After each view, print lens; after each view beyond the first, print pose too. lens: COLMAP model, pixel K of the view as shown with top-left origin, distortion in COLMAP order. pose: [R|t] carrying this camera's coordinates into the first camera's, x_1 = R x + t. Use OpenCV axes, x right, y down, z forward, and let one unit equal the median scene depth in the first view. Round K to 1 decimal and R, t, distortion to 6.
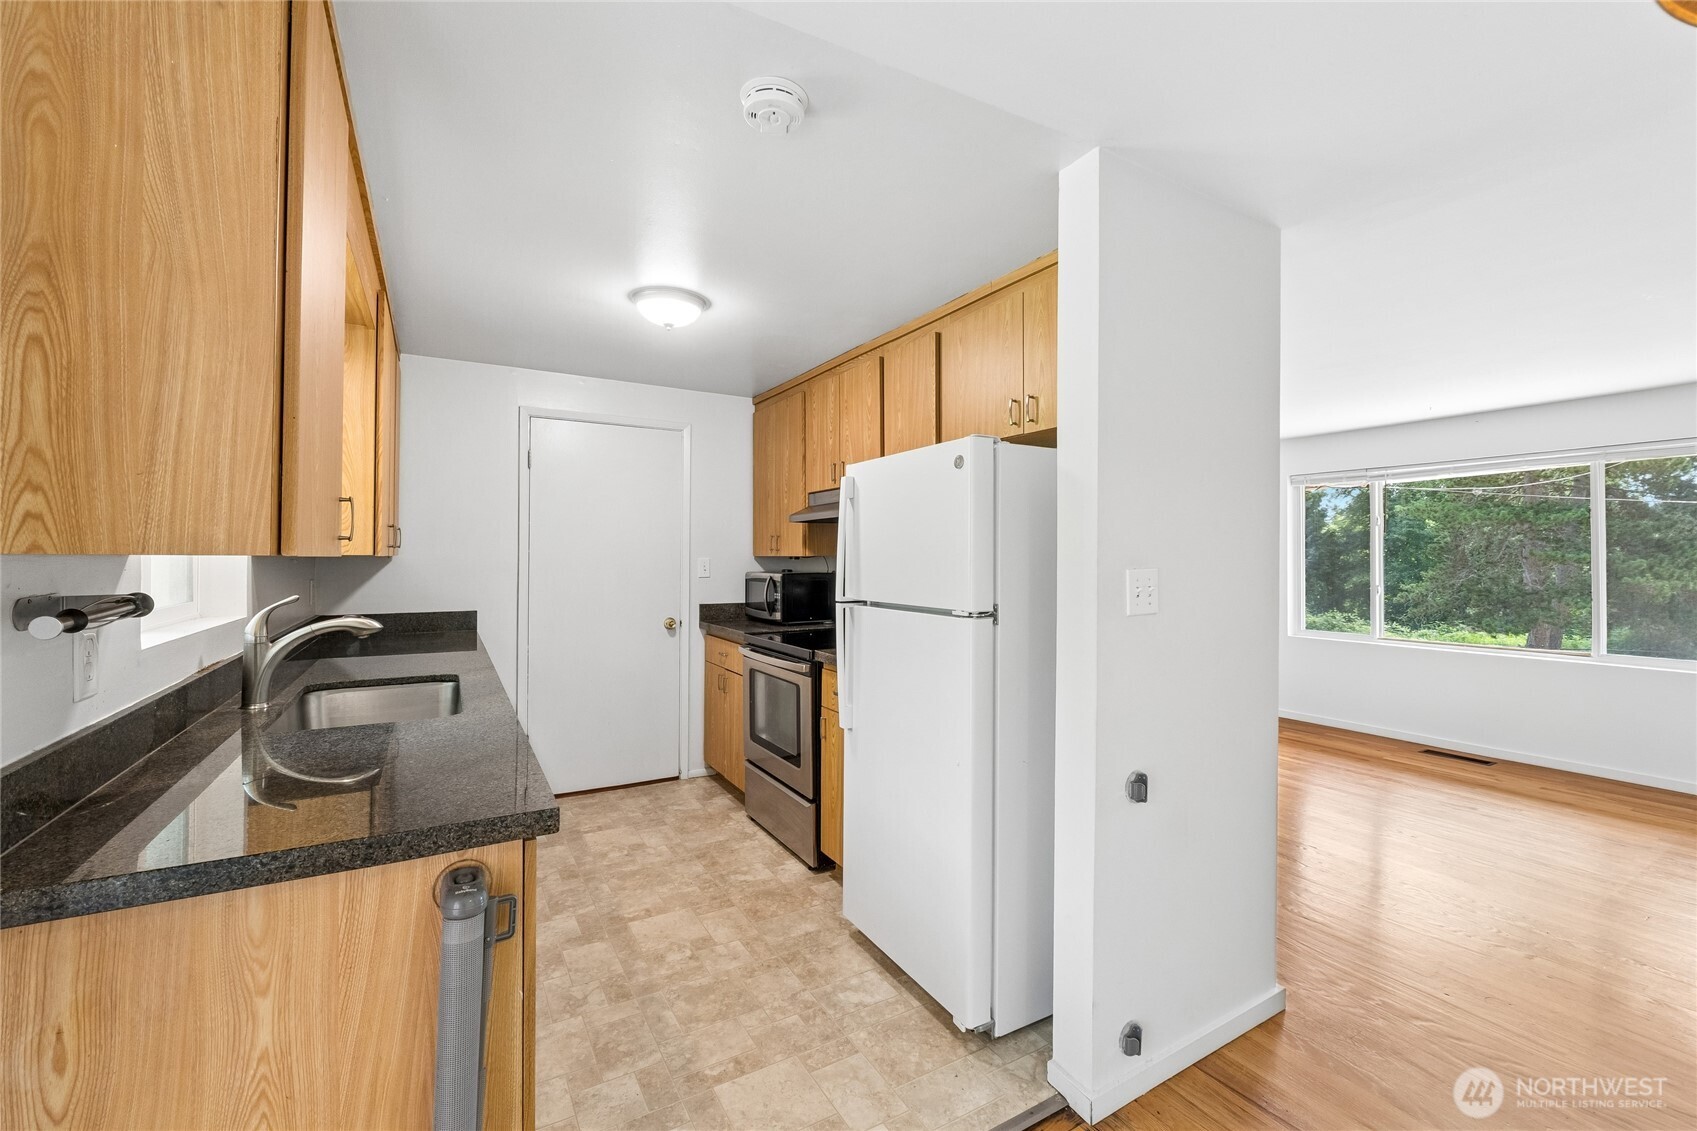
lens RADIAL K [[713.5, 0, 847.8], [0, 713.5, 560.5], [0, 0, 1]] dist [0.001558, 0.002108]
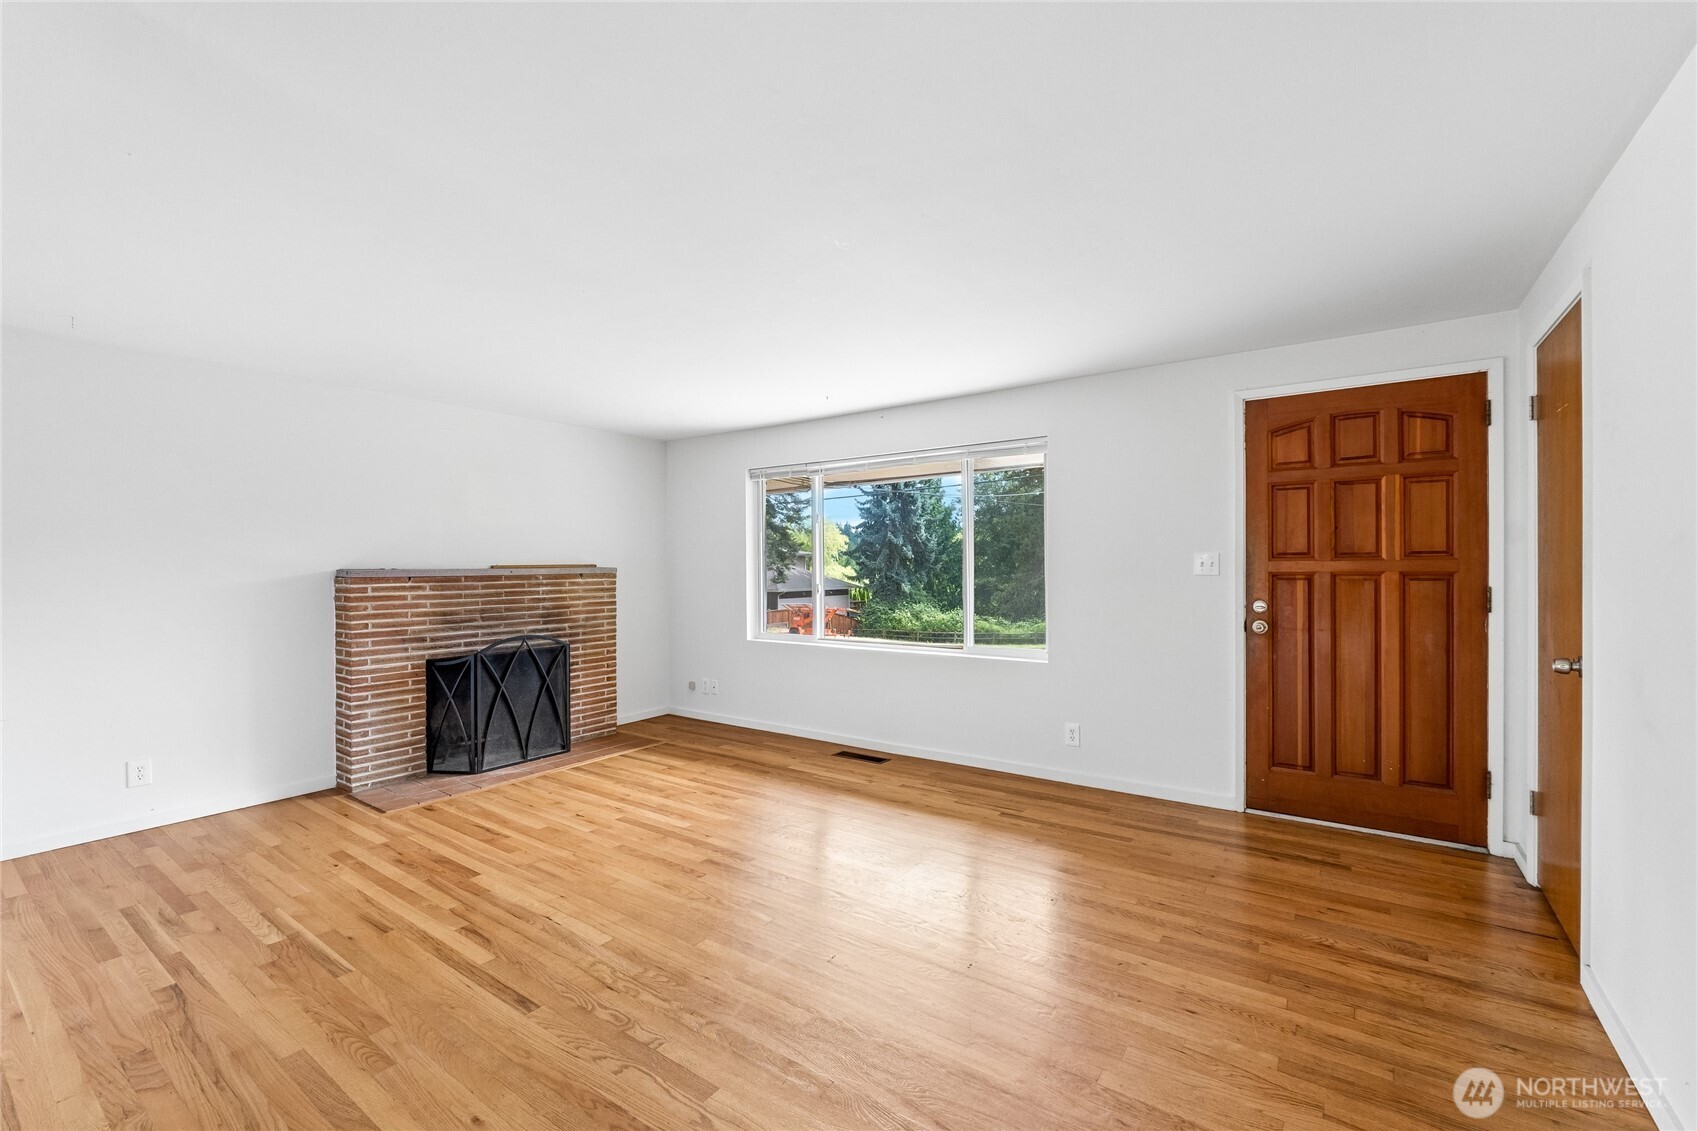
lens RADIAL K [[713.5, 0, 878.6], [0, 713.5, 563.4], [0, 0, 1]] dist [0.001558, 0.002108]
pose [[0.899331, -0.005810, 0.437231, 0.707484], [0.009021, 0.999945, -0.005268, 0.025052], [-0.437176, 0.008682, 0.899334, 0.125206]]
